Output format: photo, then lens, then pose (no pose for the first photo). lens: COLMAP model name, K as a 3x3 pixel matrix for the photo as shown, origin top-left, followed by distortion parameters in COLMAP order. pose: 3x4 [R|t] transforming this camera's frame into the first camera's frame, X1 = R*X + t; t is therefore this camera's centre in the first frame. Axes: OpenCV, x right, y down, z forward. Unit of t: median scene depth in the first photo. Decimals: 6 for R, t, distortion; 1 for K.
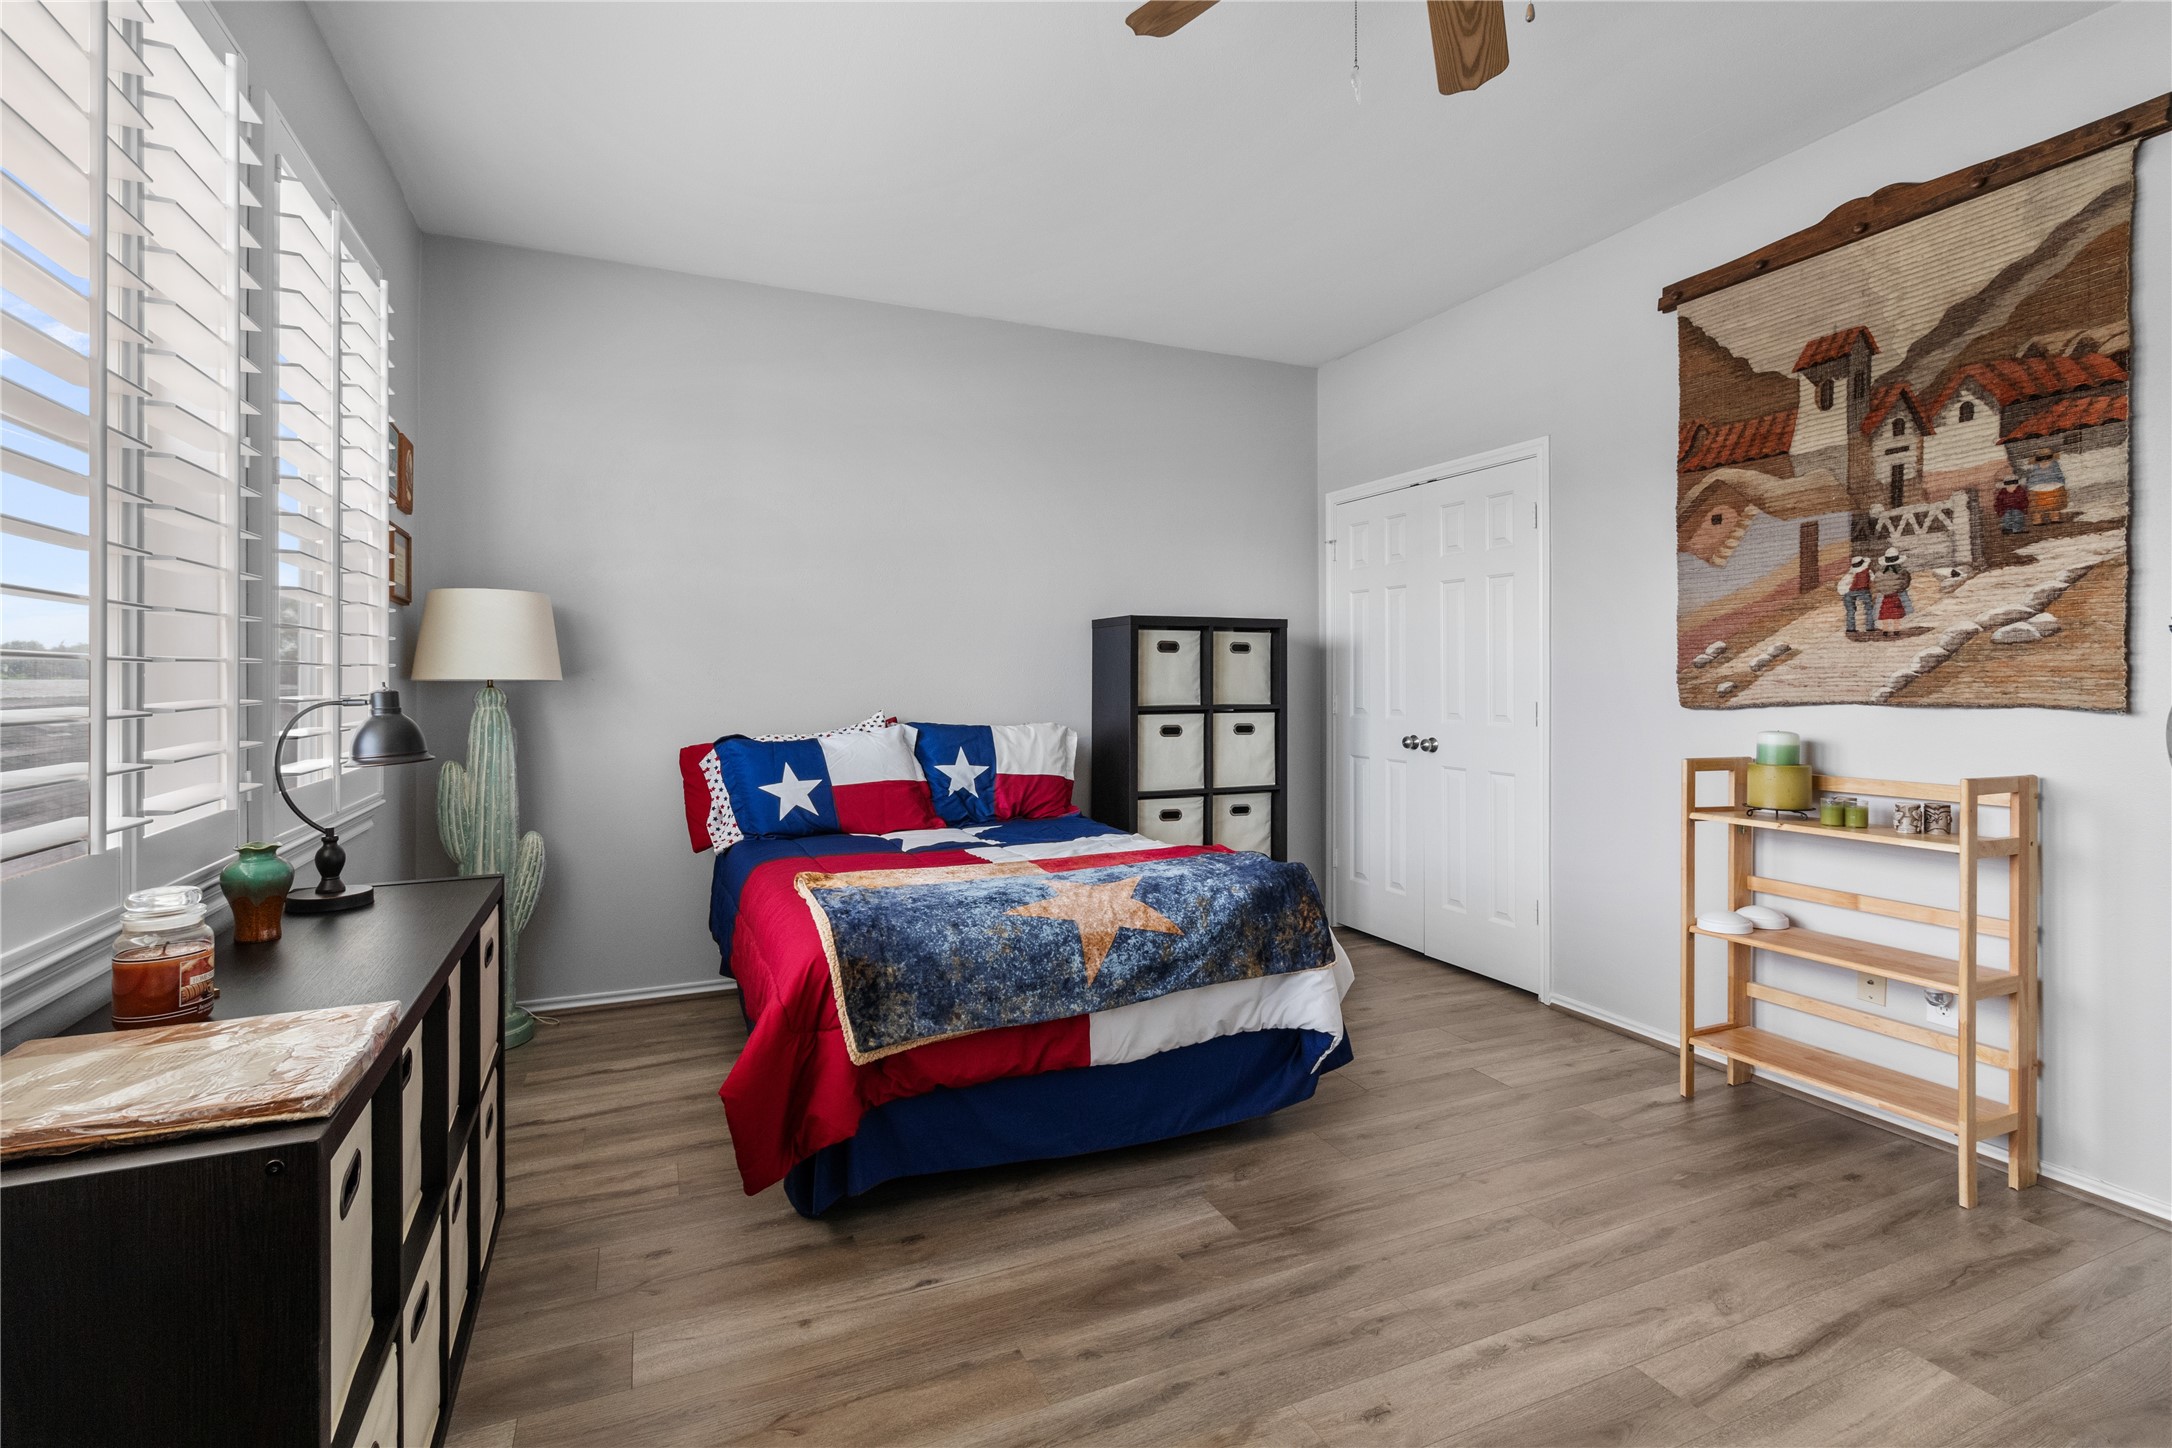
lens RADIAL K [[1011.8, 0, 1081.0], [0, 1011.8, 669.7], [0, 0, 1]] dist [0.001092, 0.000075]
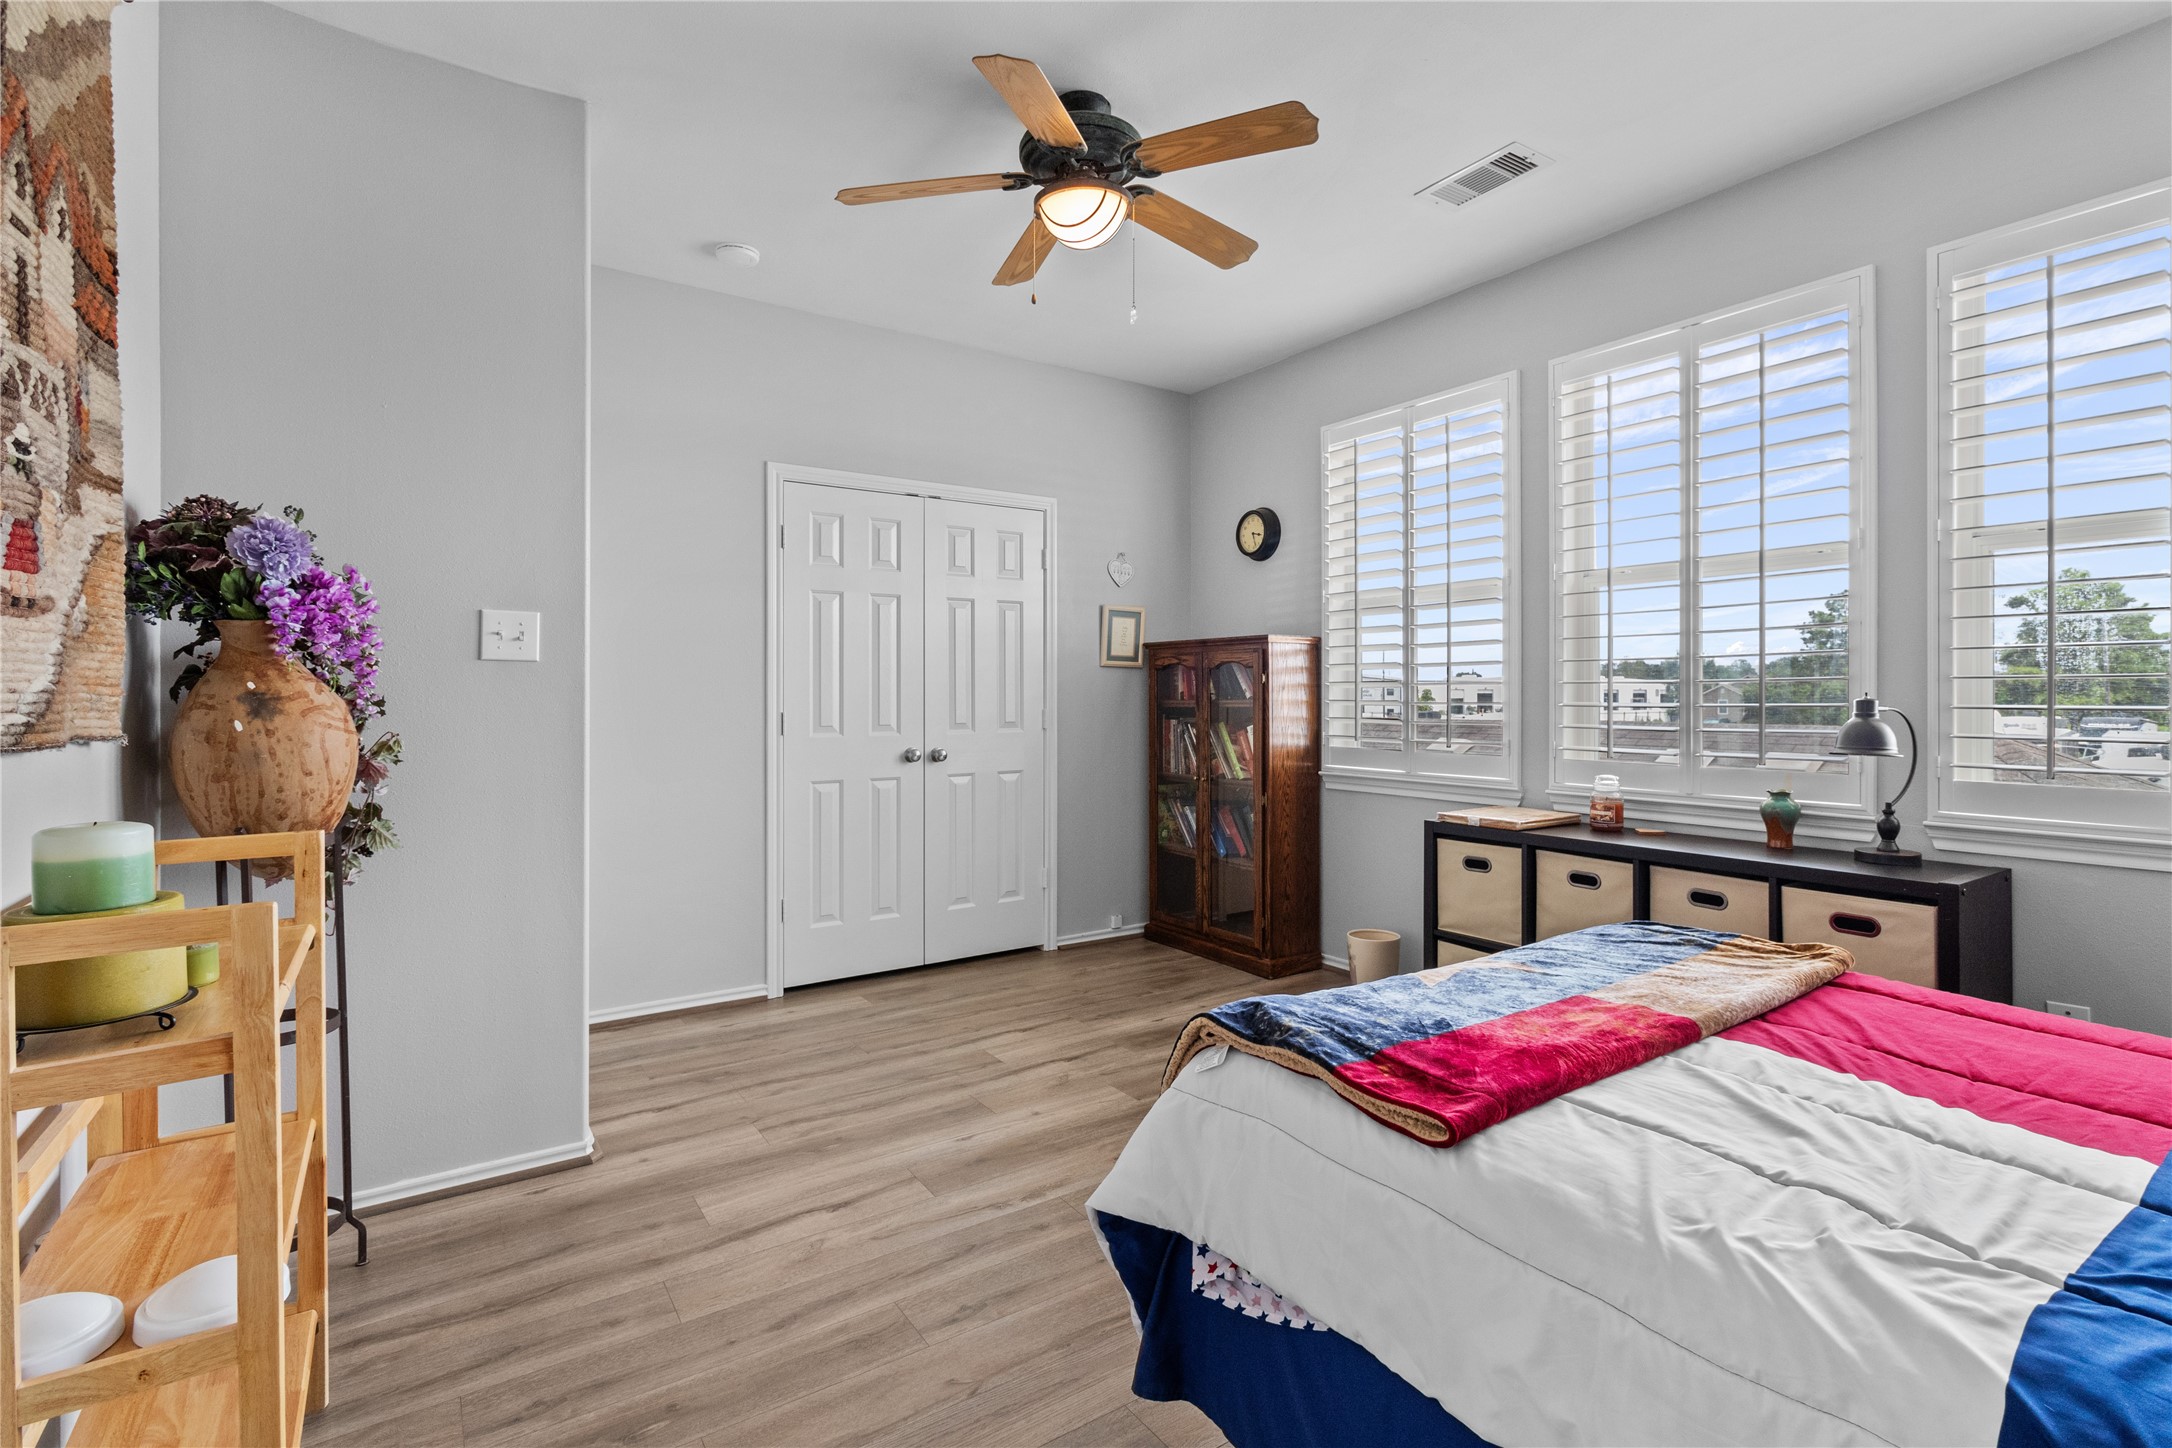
lens RADIAL K [[1011.8, 0, 1087.5], [0, 1011.8, 708.3], [0, 0, 1]] dist [0.001092, 0.000075]
pose [[-0.983565, 0.000619, -0.180554, 0.520549], [-0.001947, 0.999900, 0.014030, 0.009379], [0.180544, 0.014151, -0.983465, 2.087448]]
